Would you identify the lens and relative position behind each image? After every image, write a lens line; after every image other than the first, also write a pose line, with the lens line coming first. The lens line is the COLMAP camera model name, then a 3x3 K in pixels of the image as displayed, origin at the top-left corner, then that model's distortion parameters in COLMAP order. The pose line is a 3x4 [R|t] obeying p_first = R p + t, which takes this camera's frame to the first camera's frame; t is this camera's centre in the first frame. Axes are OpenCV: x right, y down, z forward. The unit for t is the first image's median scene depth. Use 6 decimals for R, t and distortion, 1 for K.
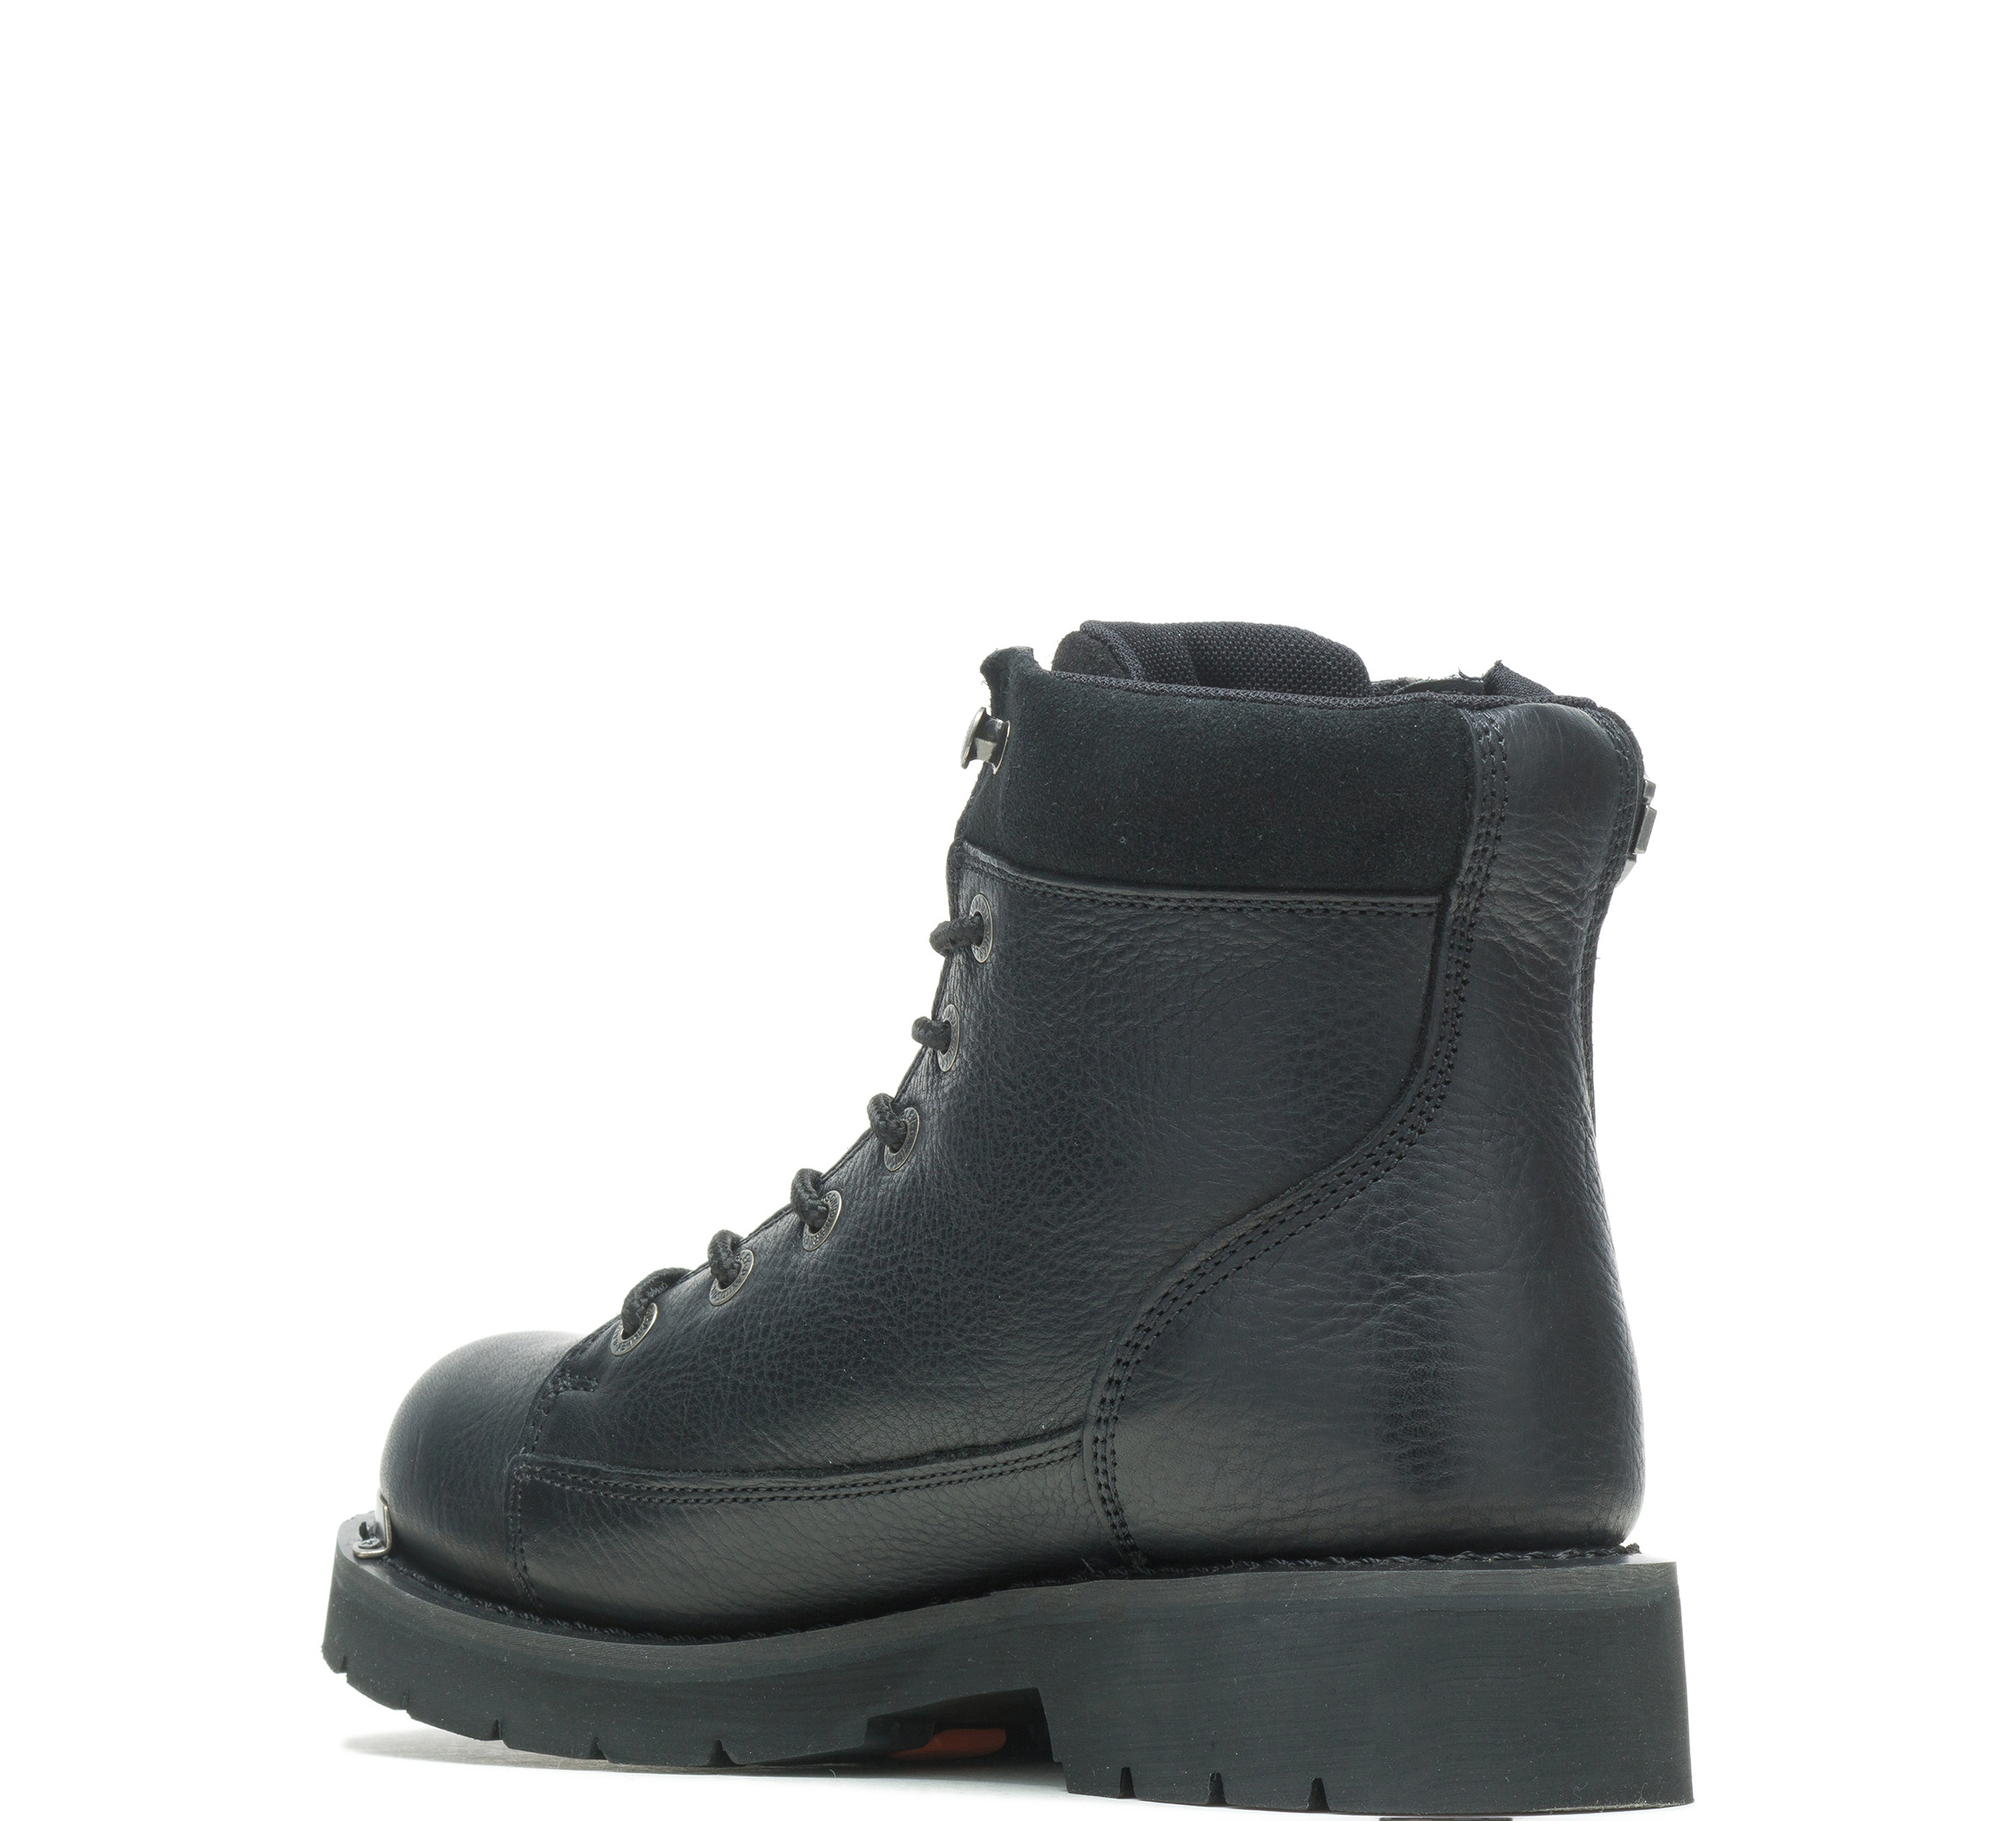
lens RADIAL K [[9475.0, 0, 1008.0], [0, 9475.0, 910.5], [0, 0, 1]] dist [-0.122183, 7.724365]
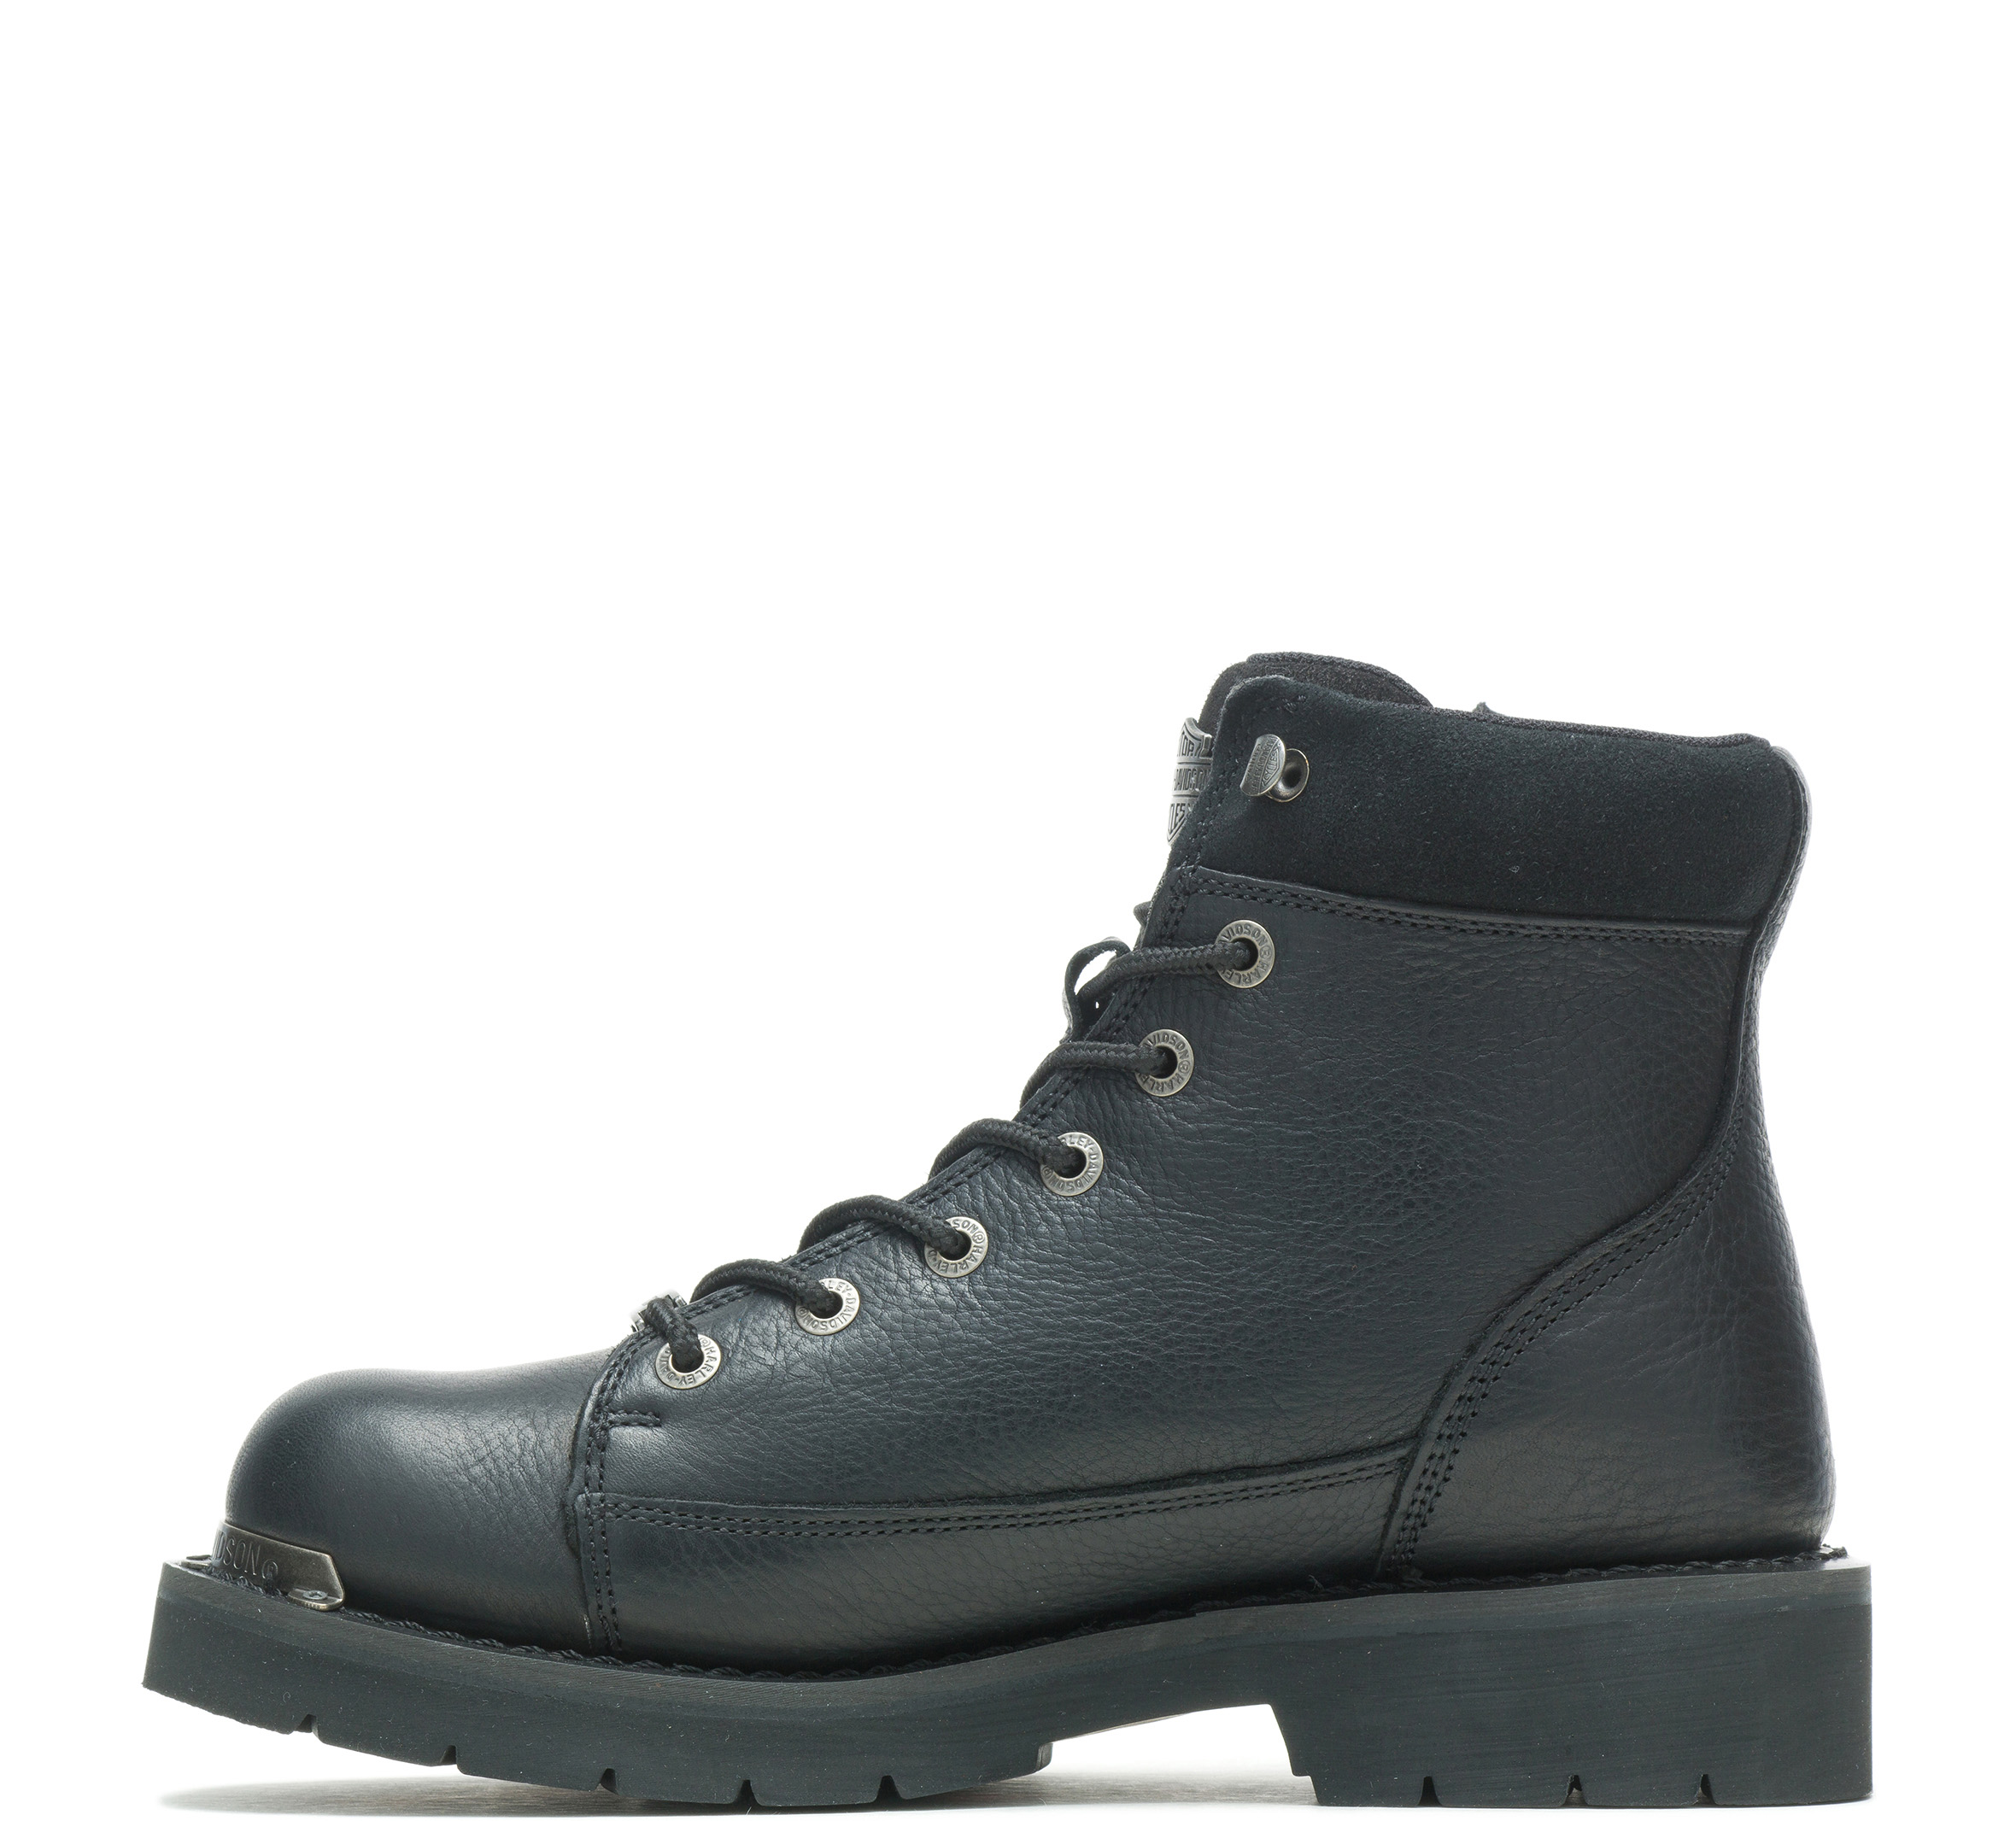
lens RADIAL K [[9475.0, 0, 1008.0], [0, 9475.0, 910.5], [0, 0, 1]] dist [-0.122183, 7.724365]
pose [[0.752979, 0.013340, 0.657909, -0.702134], [-0.009986, 0.999911, -0.008845, 0.006636], [-0.657968, 0.000090, 0.753045, 0.263432]]
